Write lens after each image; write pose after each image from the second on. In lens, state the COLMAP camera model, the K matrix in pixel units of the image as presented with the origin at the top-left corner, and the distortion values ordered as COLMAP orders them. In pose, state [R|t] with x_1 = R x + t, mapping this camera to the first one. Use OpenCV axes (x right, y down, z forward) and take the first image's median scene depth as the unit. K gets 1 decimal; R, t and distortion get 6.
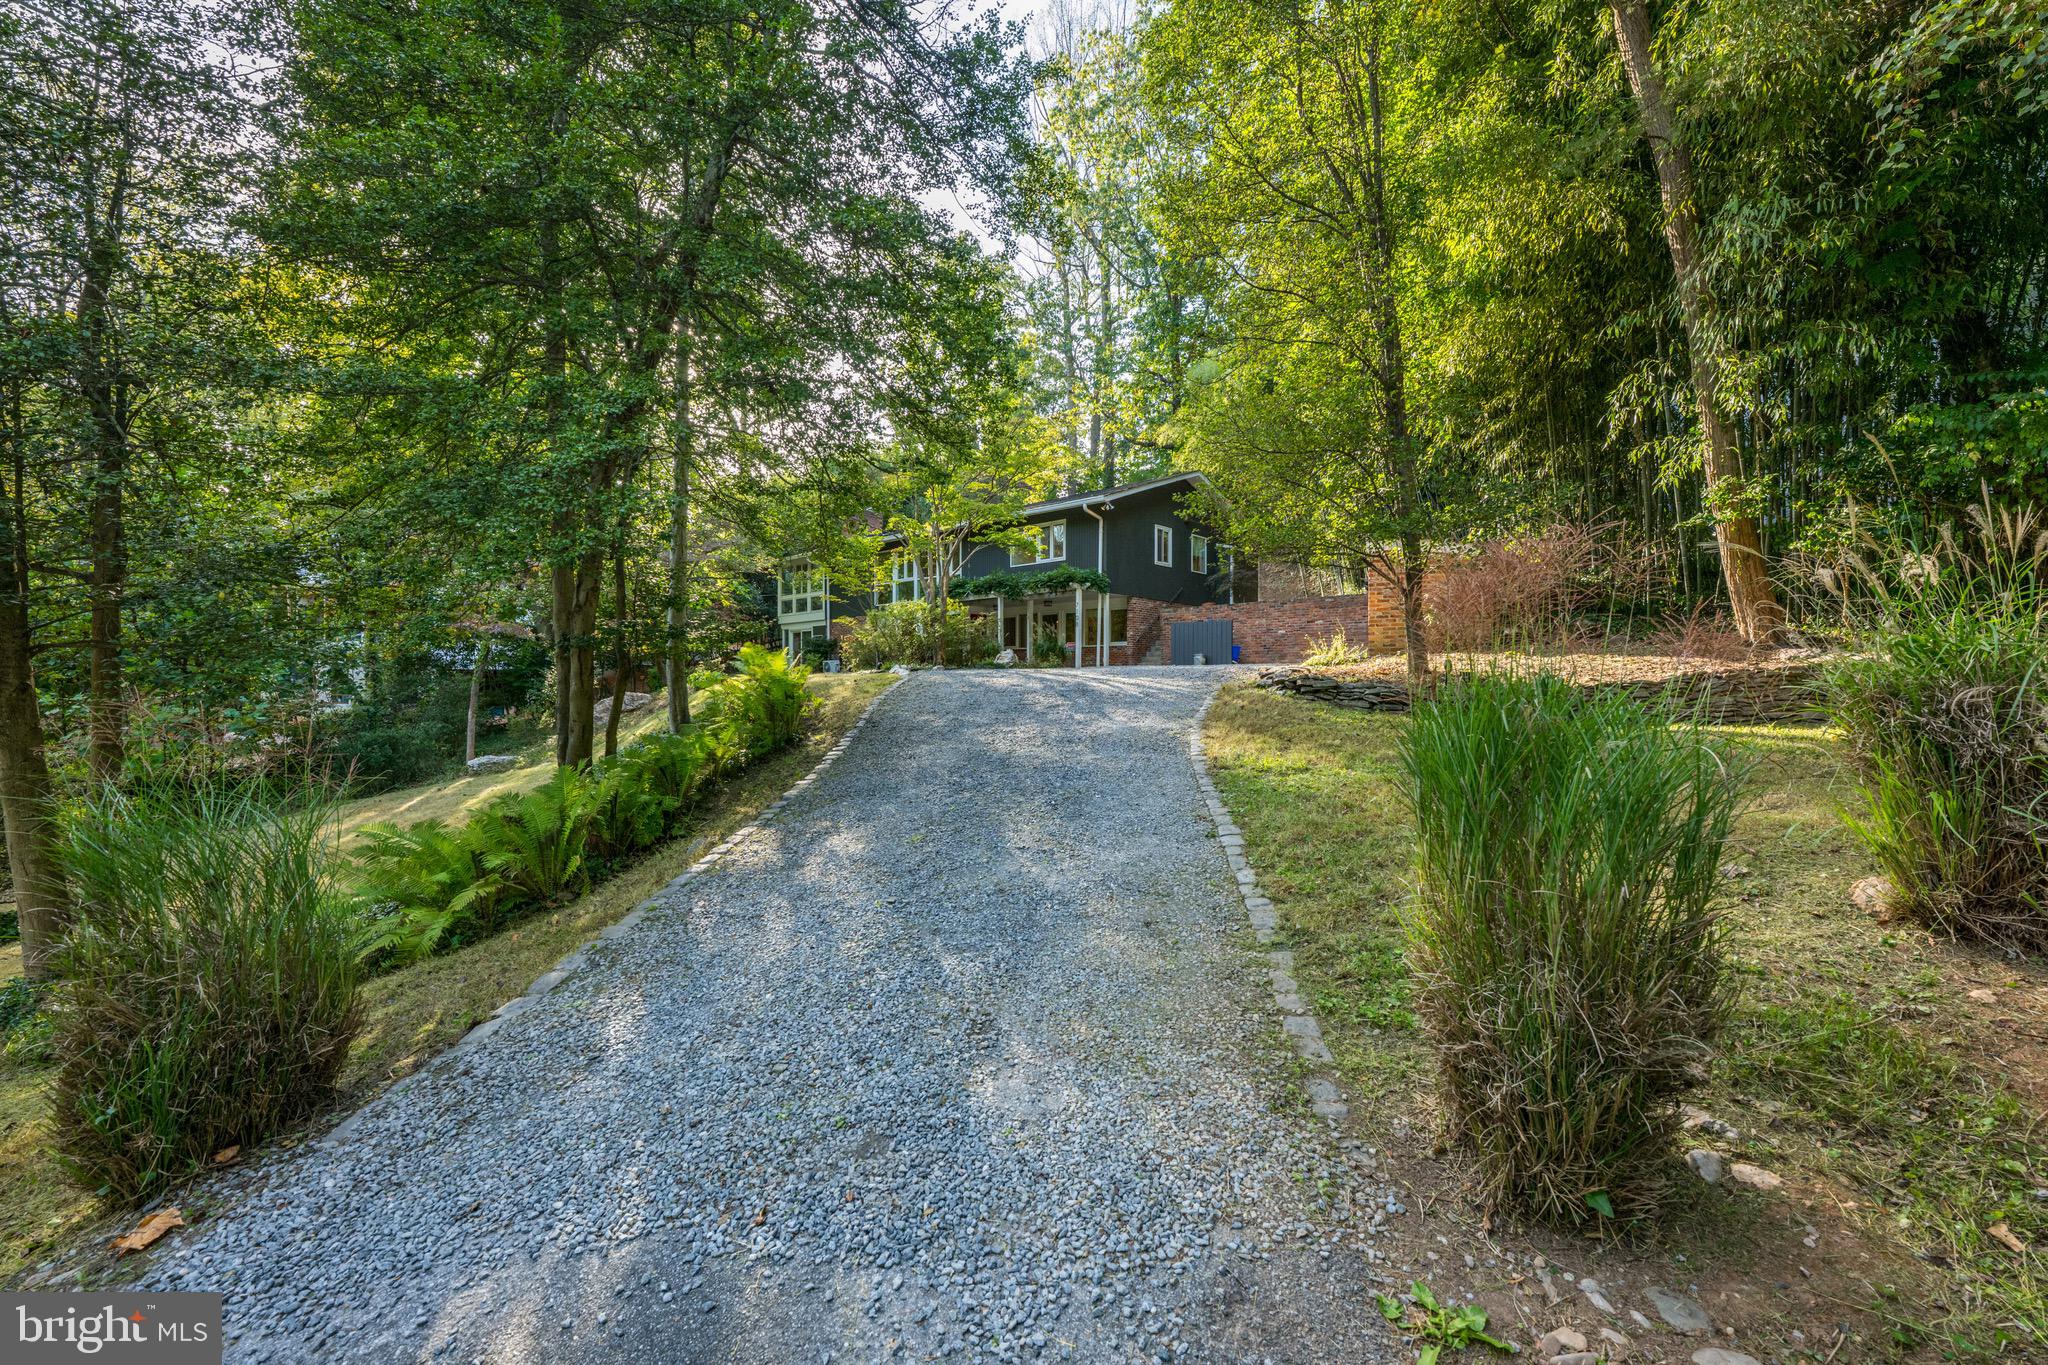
lens RADIAL K [[821.7, 0, 1024.2], [0, 821.7, 683.2], [0, 0, 1]] dist [0.002665, -0.000069]
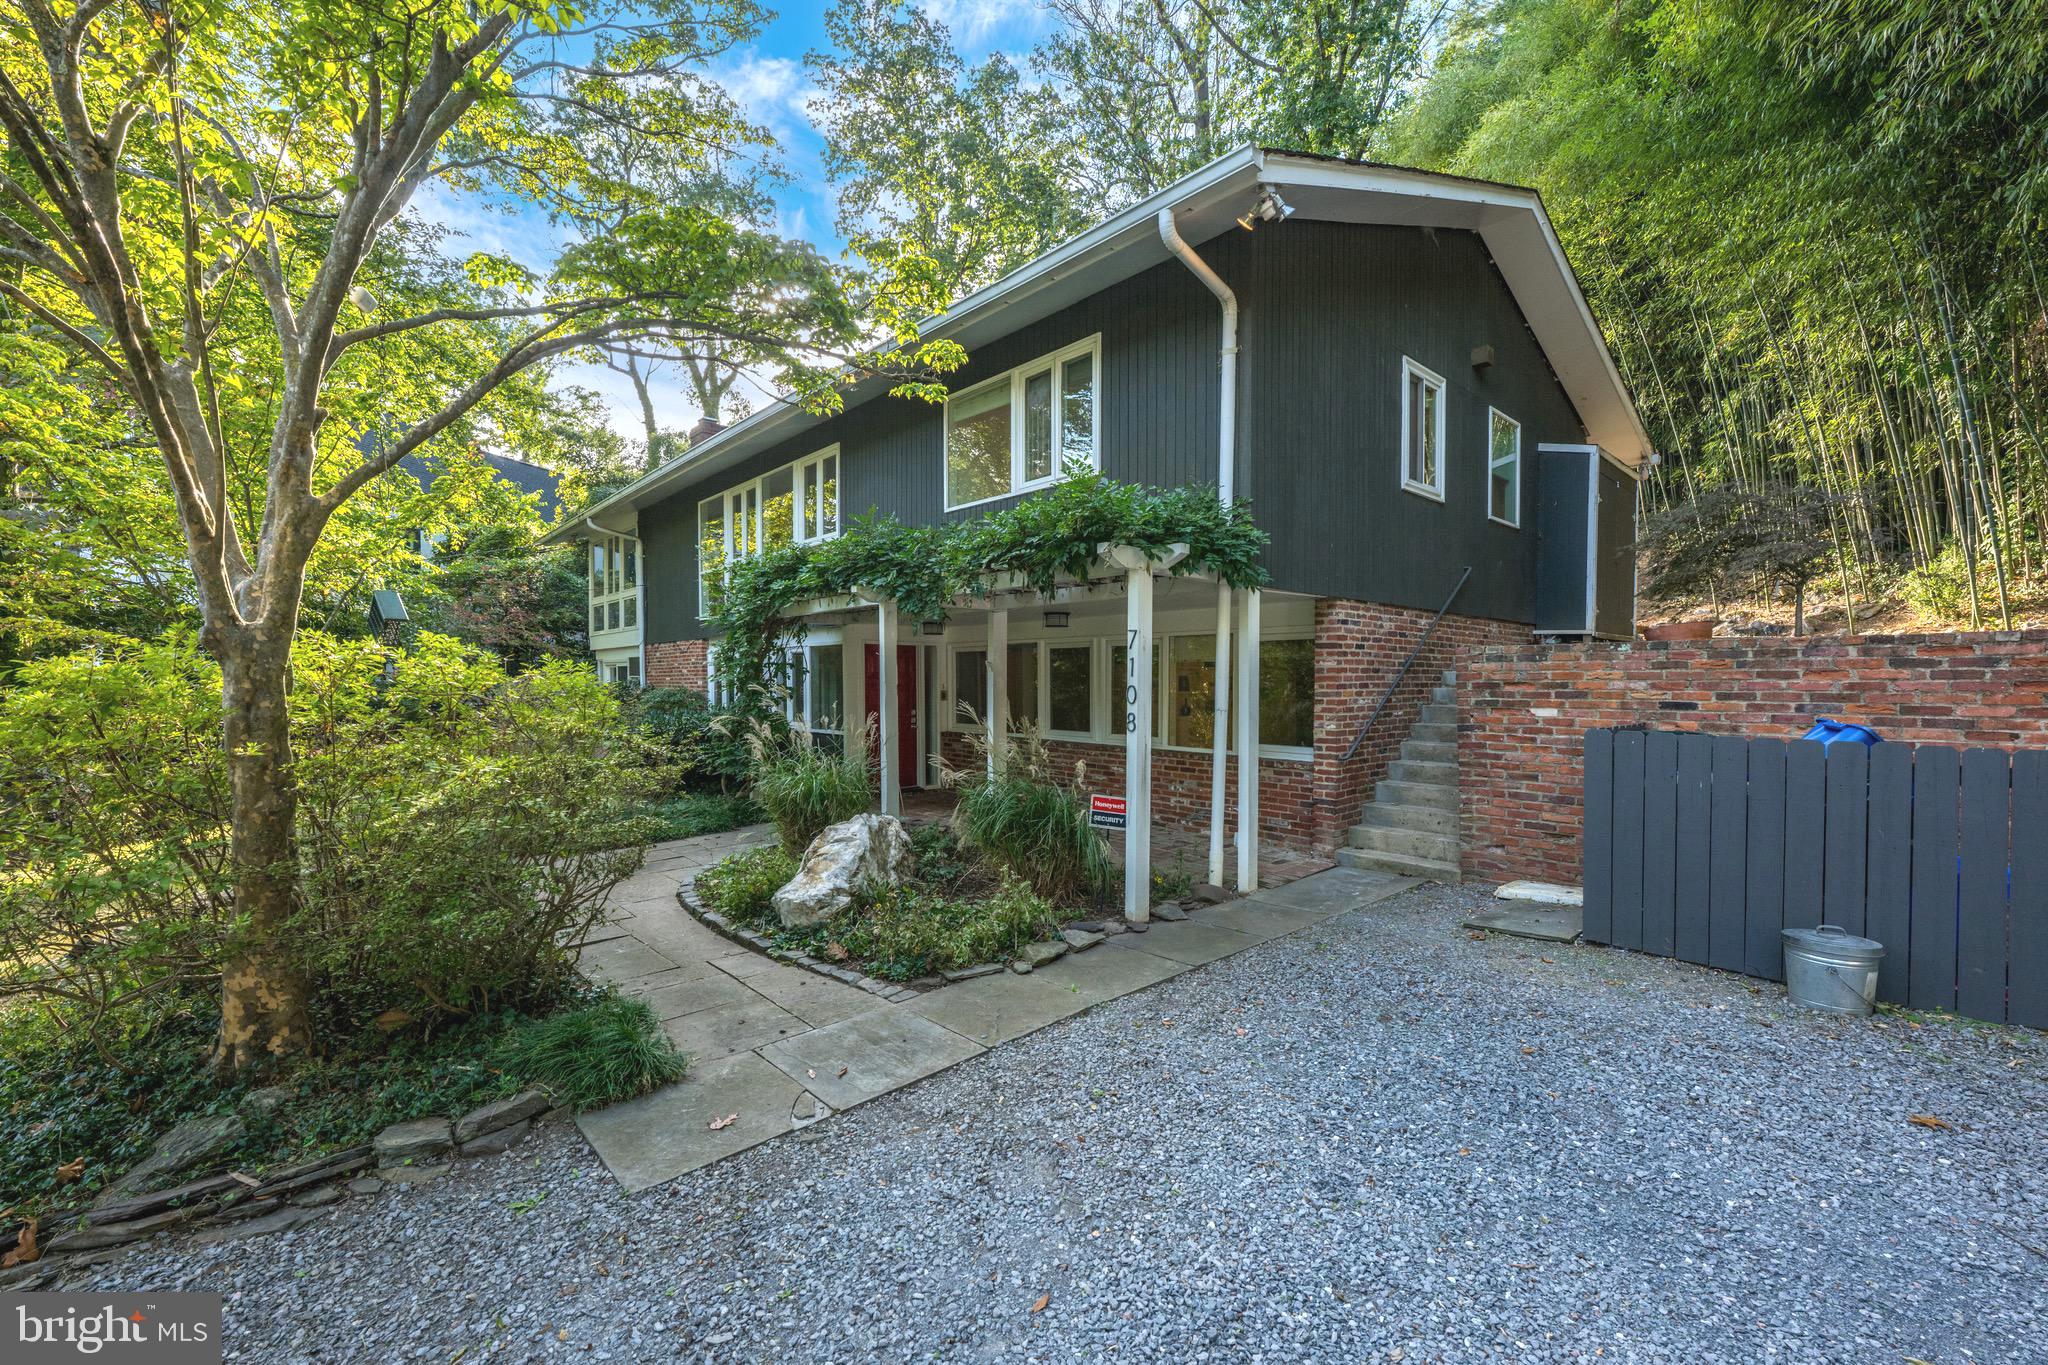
lens RADIAL K [[821.7, 0, 1022.7], [0, 821.7, 683.0], [0, 0, 1]] dist [0.002665, -0.000069]
pose [[0.993906, -0.000172, -0.110229, 0.054824], [0.001253, 0.999952, 0.009736, -0.078393], [0.110222, -0.009815, 0.993859, 0.703463]]
